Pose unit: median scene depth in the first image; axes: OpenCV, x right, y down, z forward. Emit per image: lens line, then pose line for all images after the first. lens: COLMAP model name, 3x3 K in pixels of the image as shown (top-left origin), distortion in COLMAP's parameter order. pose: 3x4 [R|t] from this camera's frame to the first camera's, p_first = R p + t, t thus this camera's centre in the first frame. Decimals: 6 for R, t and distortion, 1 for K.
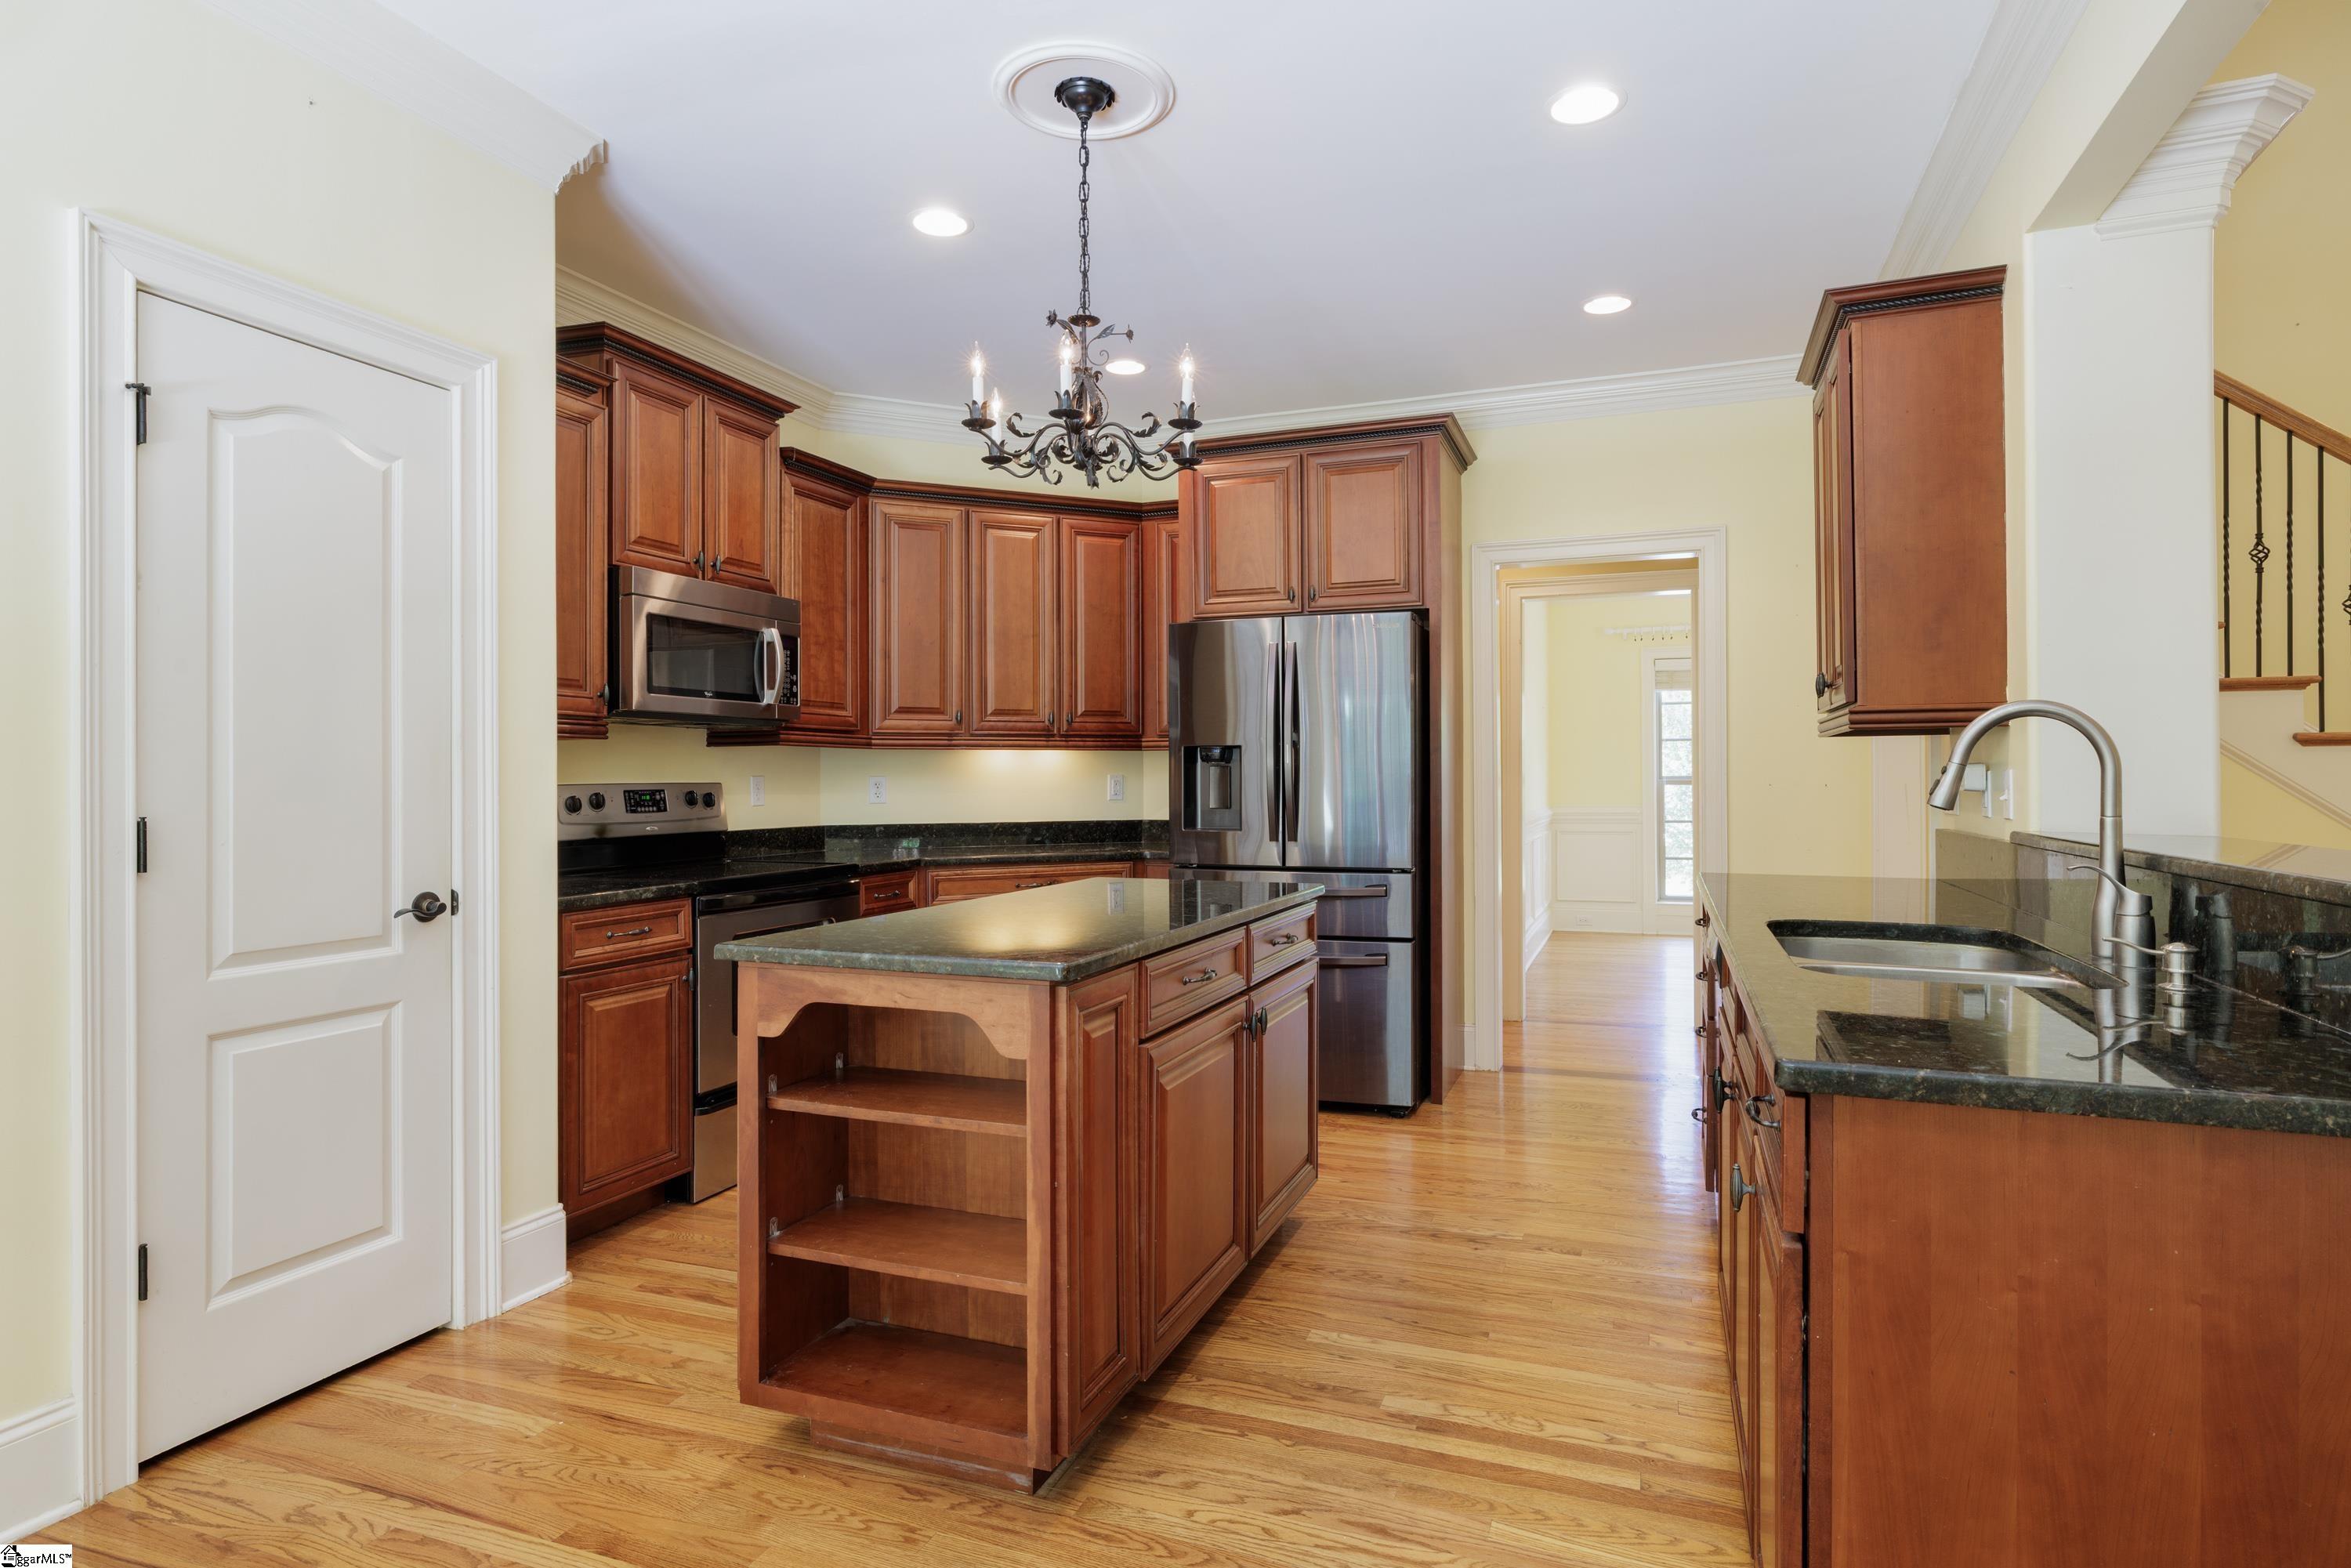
lens RADIAL K [[1245.5, 0, 1187.0], [0, 1245.5, 773.9], [0, 0, 1]] dist [-0.000431, -0.000590]
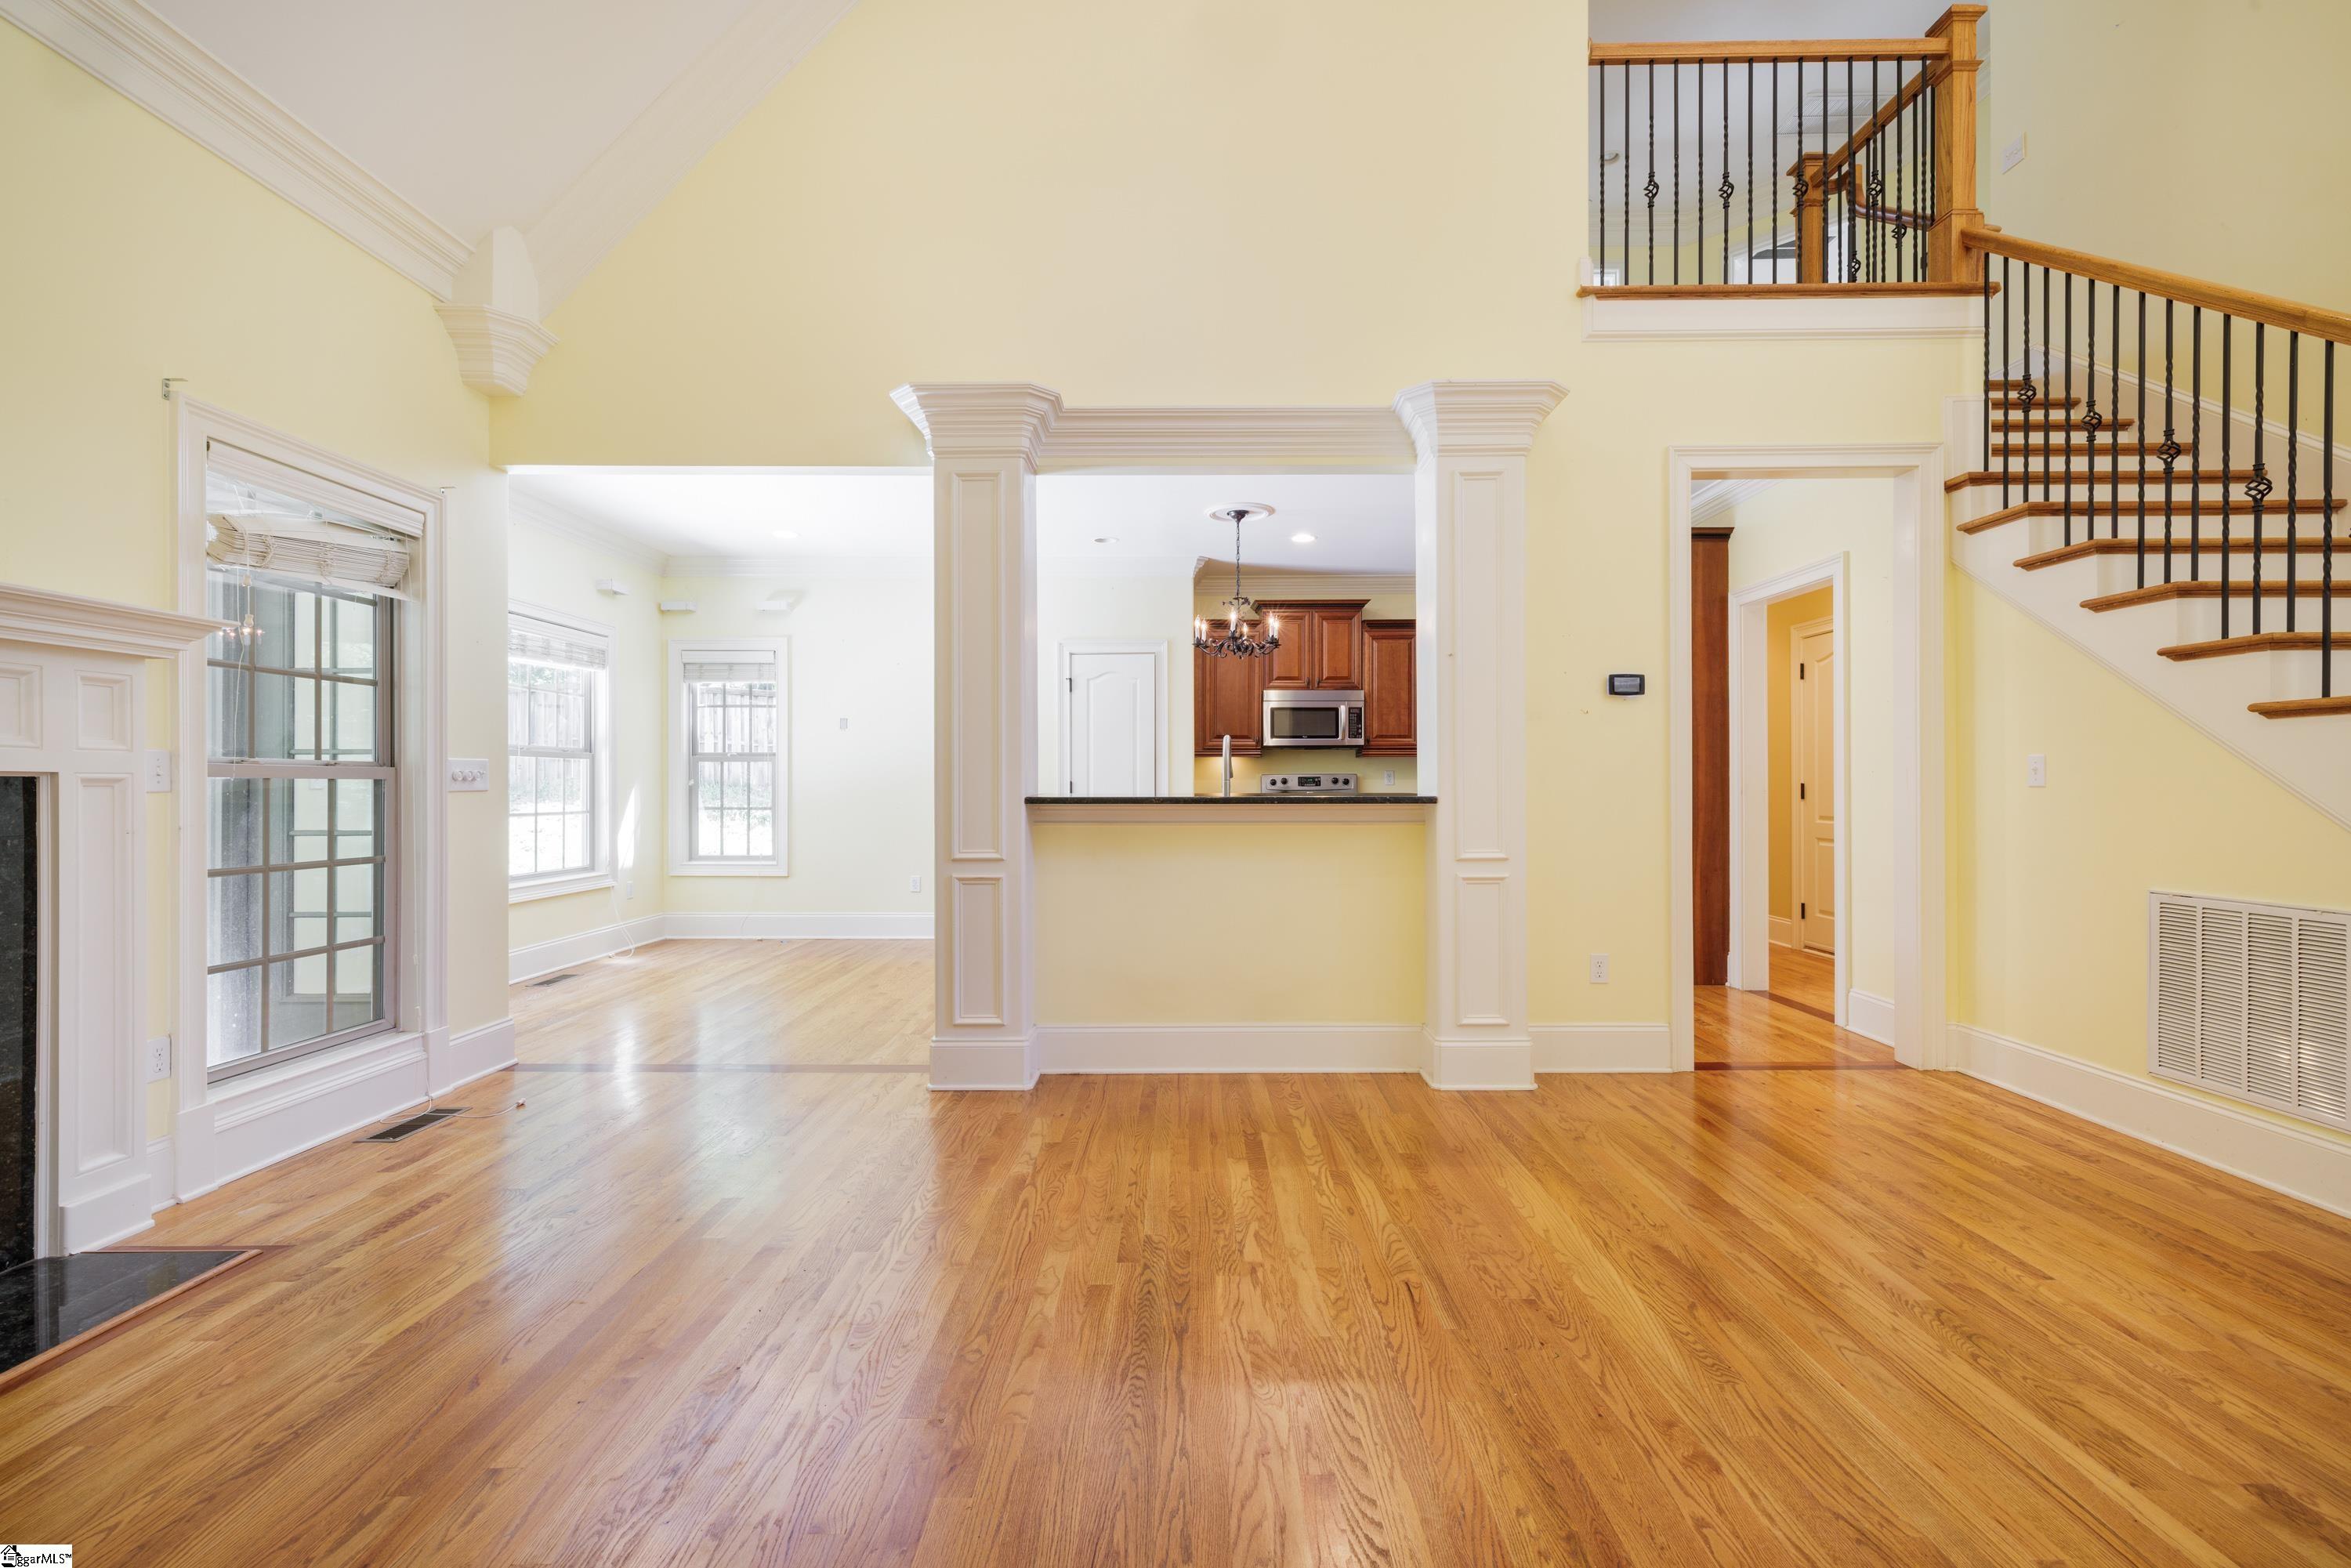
lens RADIAL K [[993.2, 0, 1182.3], [0, 993.2, 781.6], [0, 0, 1]] dist [0.000688, 0.000020]
pose [[0.353467, 0.000840, -0.935447, 1.275934], [0.003928, 0.999989, 0.002382, 0.016612], [0.935439, -0.004516, 0.353460, 0.092020]]
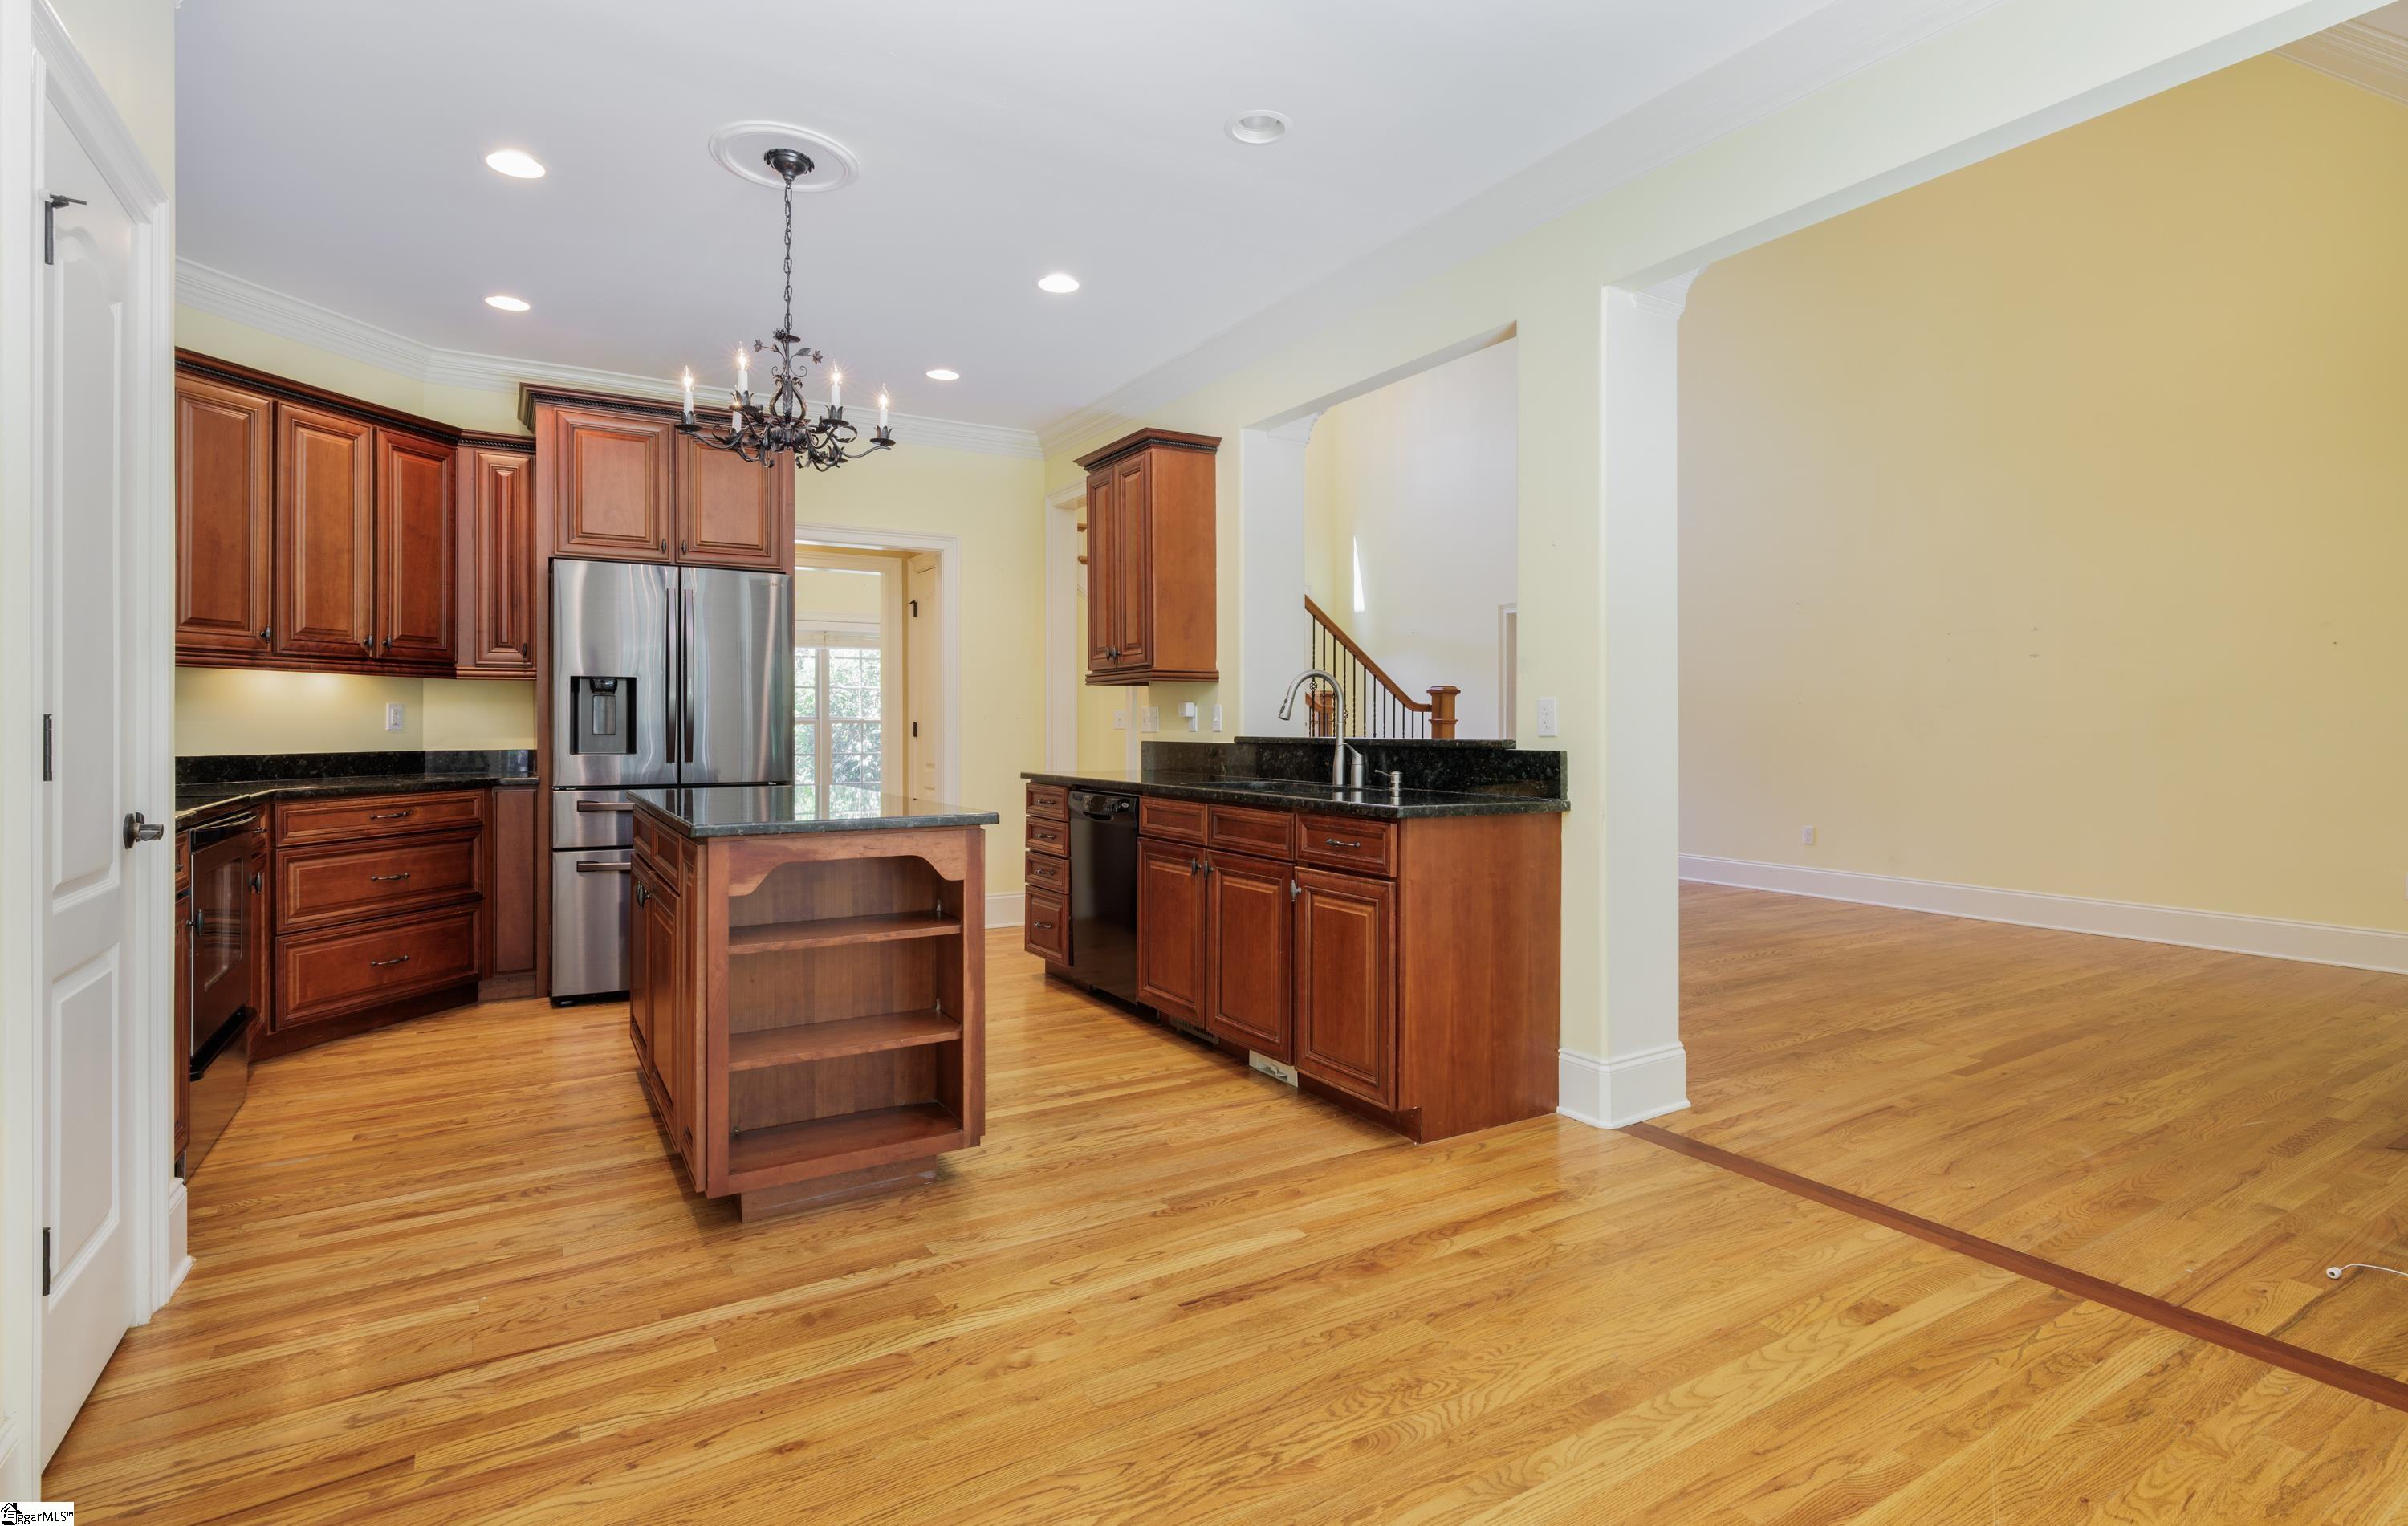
lens RADIAL K [[1166.4, 0, 1215.0], [0, 1166.4, 723.6], [0, 0, 1]] dist [0.000495, 0.000009]
pose [[0.608312, 0.005757, 0.793677, -0.522894], [-0.004718, 0.999982, -0.003638, 0.021681], [-0.793684, -0.001531, 0.608328, -0.049545]]
